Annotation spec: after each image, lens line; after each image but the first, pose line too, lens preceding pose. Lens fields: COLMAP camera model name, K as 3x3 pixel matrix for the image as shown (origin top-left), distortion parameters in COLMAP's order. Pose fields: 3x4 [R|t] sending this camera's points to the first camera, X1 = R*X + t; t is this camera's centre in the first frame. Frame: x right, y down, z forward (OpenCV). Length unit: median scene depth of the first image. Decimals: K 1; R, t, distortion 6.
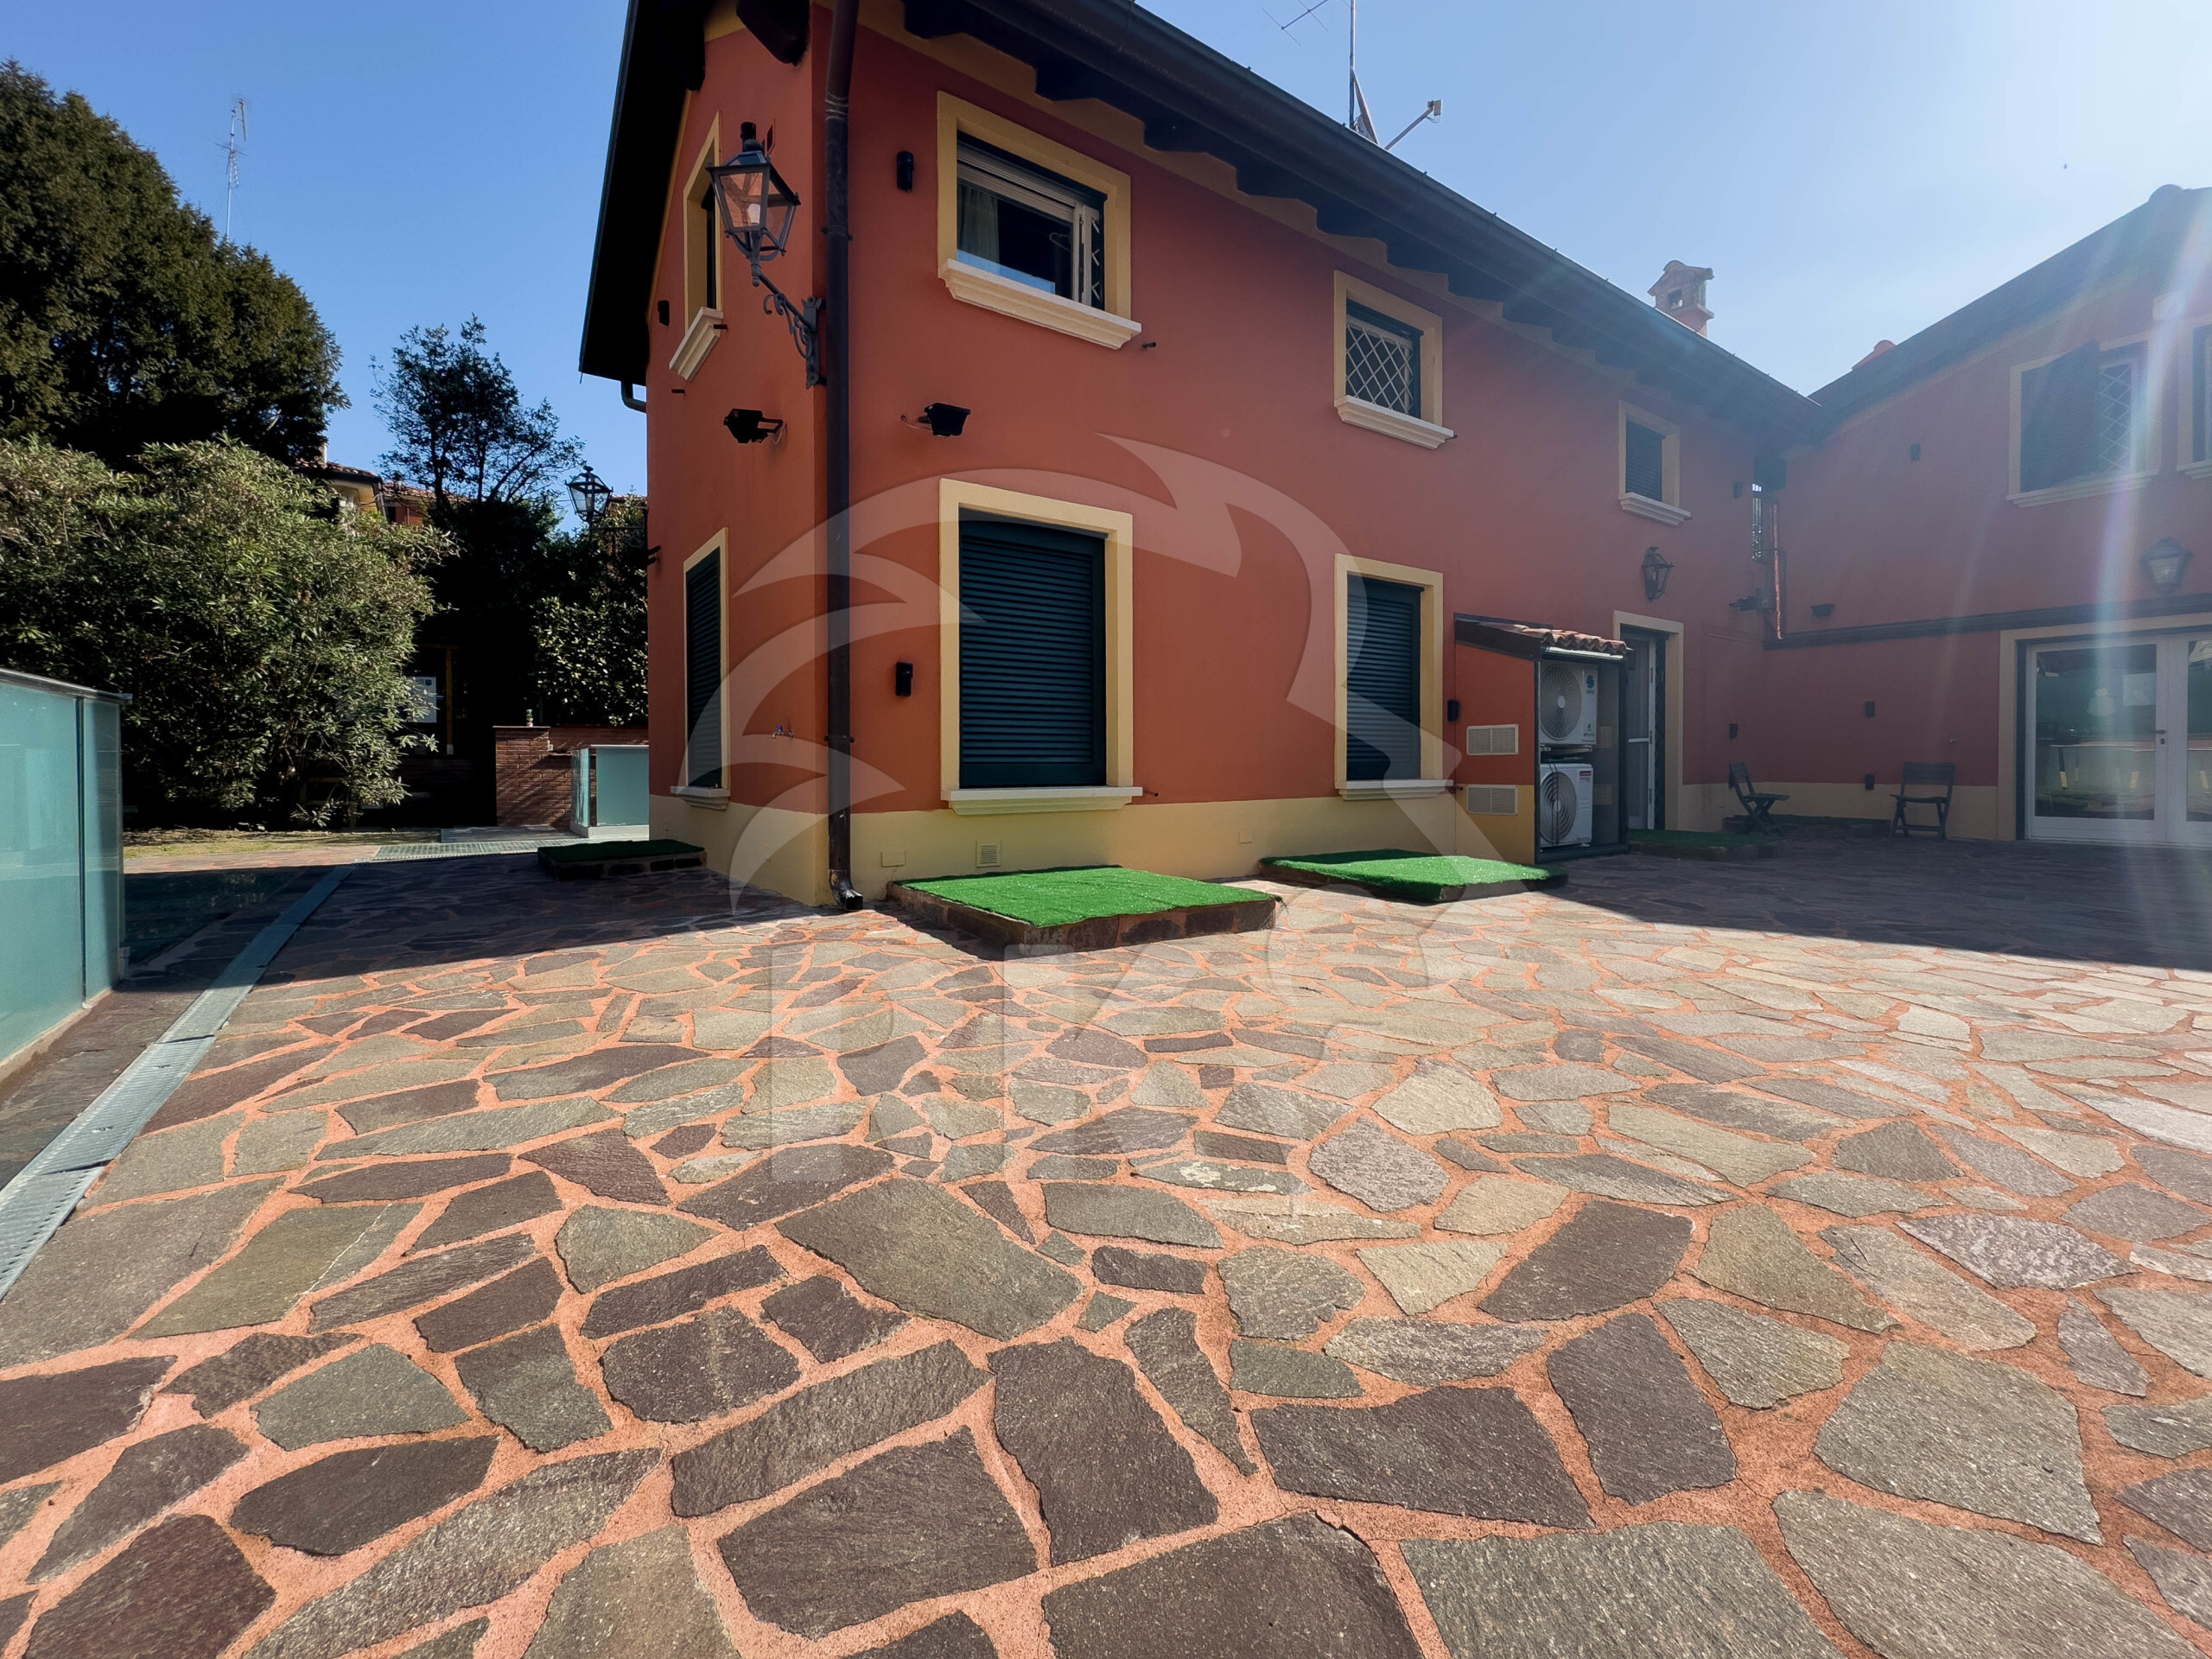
lens RADIAL K [[925.8, 0, 1088.9], [0, 925.8, 817.8], [0, 0, 1]] dist [-0.002693, -0.000152]
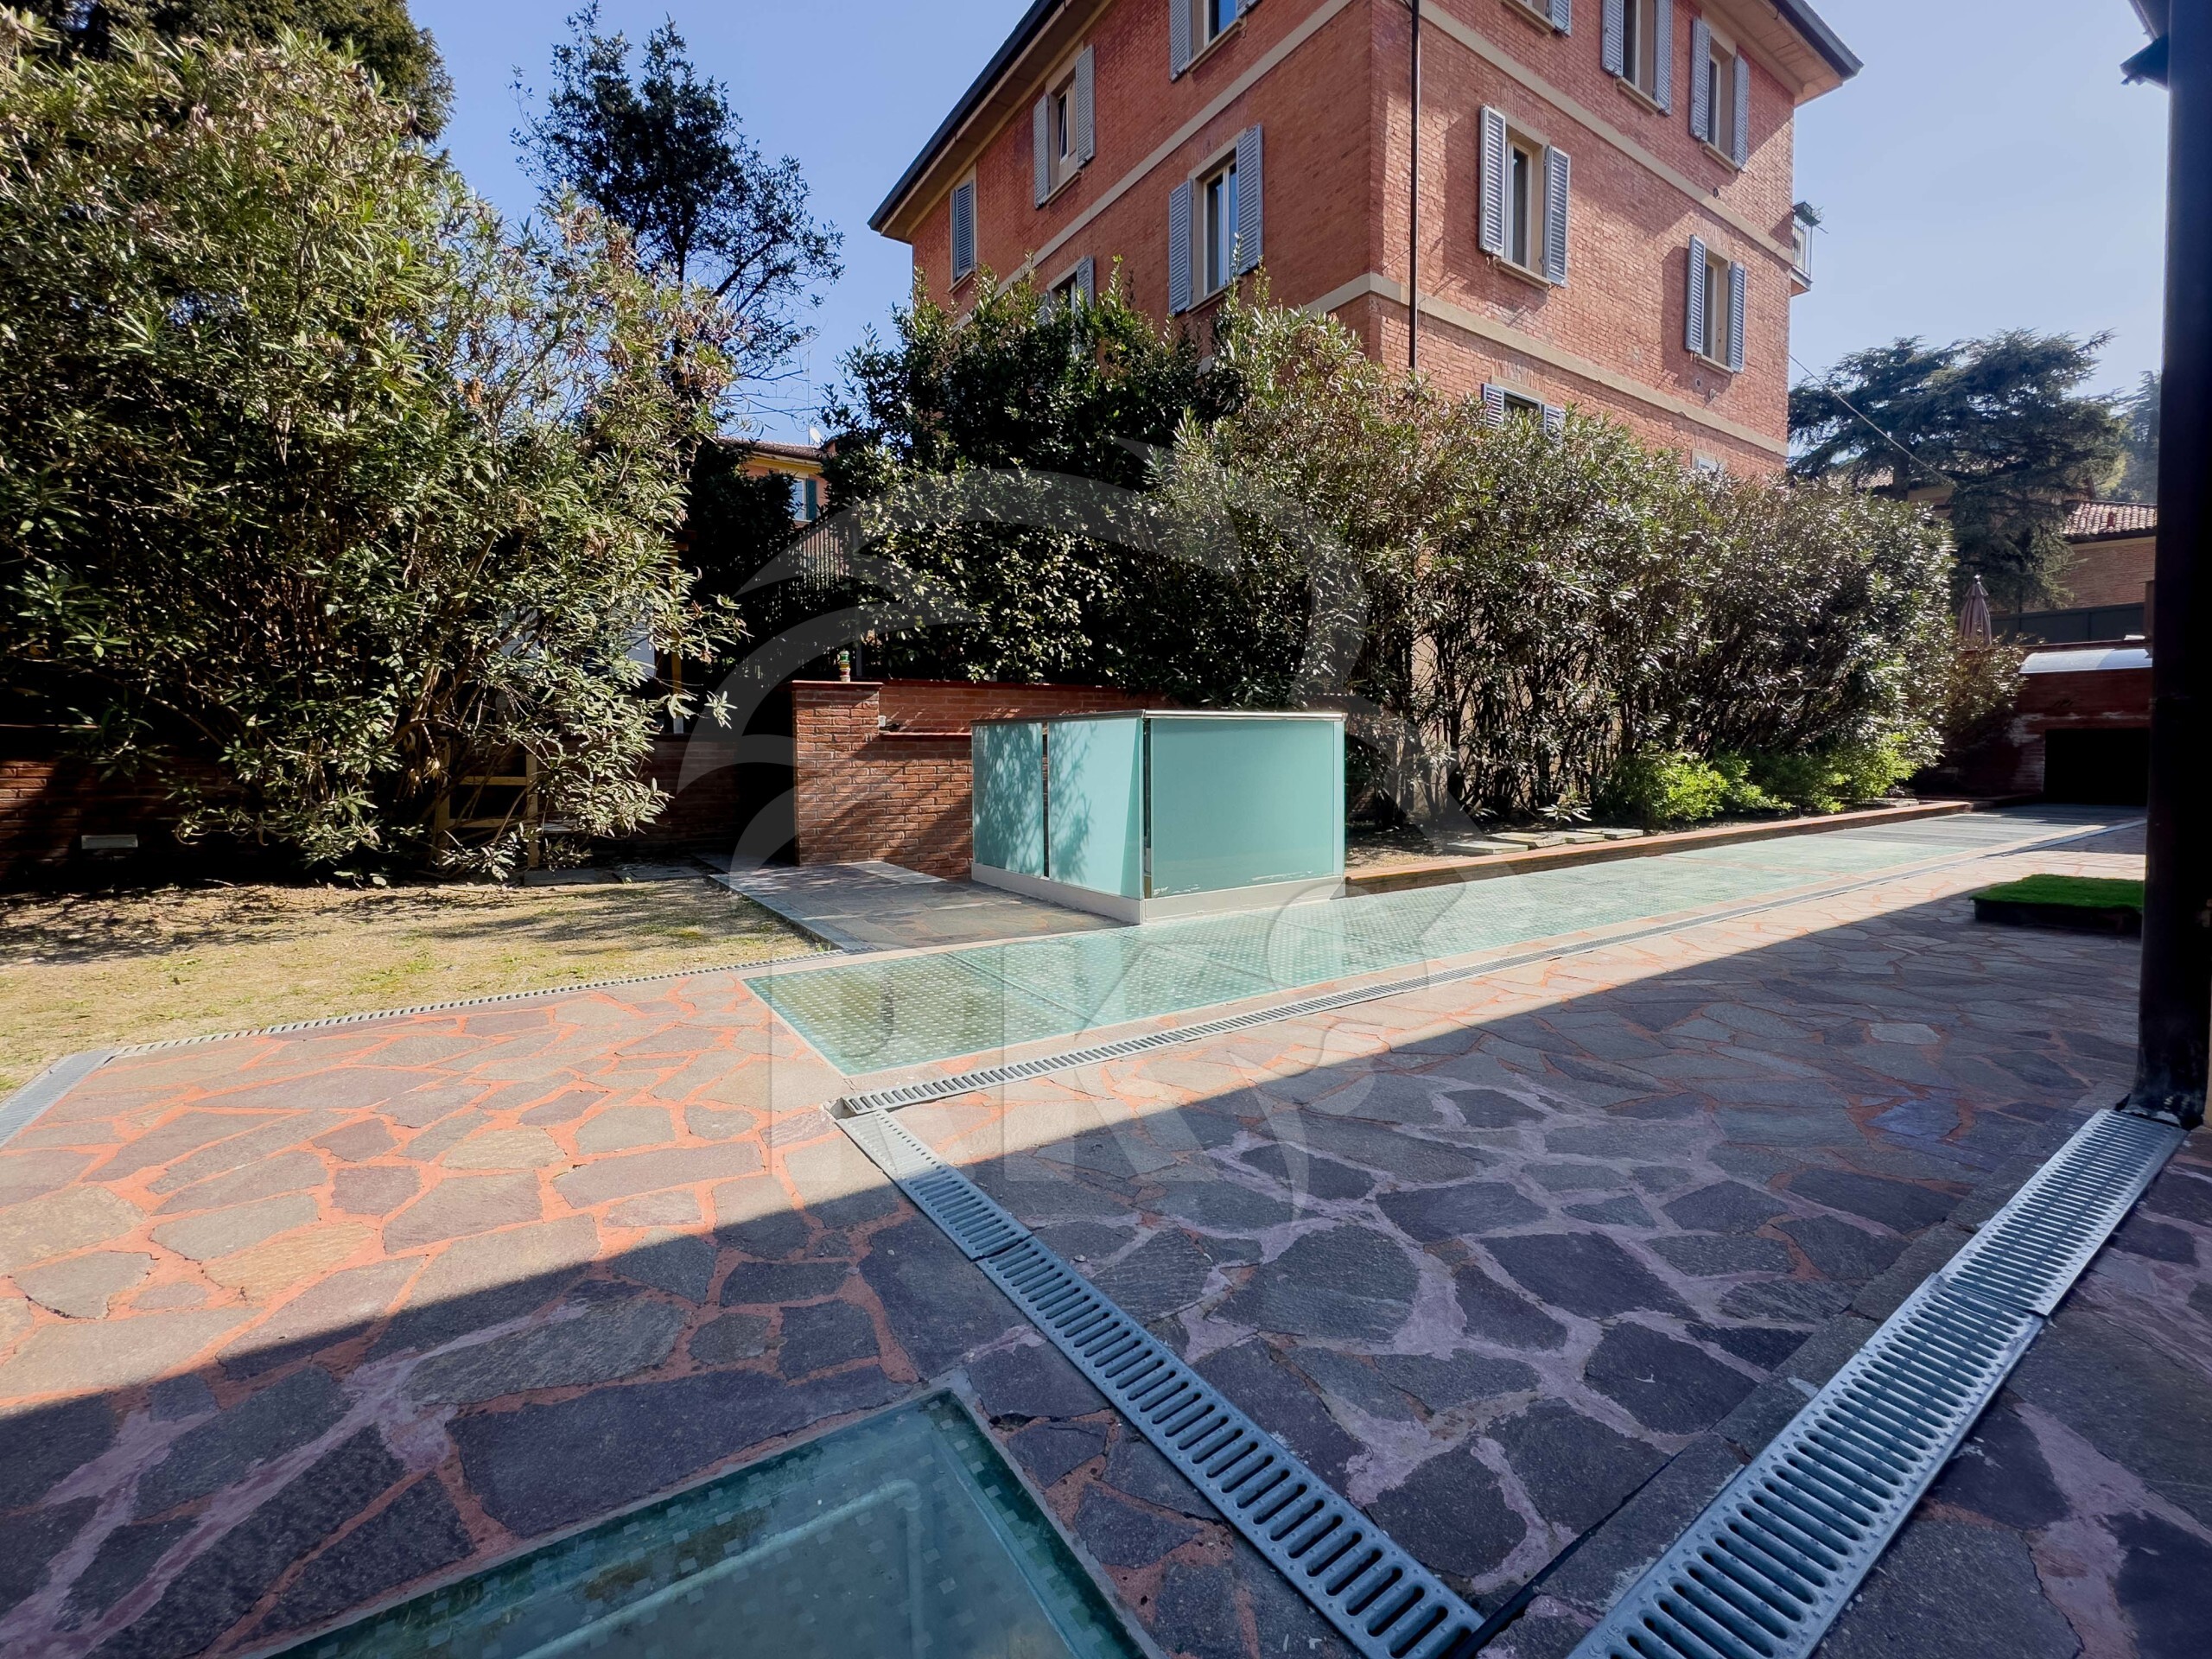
lens RADIAL K [[925.8, 0, 1123.8], [0, 925.8, 827.4], [0, 0, 1]] dist [-0.002693, -0.000152]
pose [[0.999957, -0.000670, -0.009204, -0.433482], [0.000976, 0.999447, 0.033224, -0.030602], [0.009177, -0.033231, 0.999406, 0.448258]]
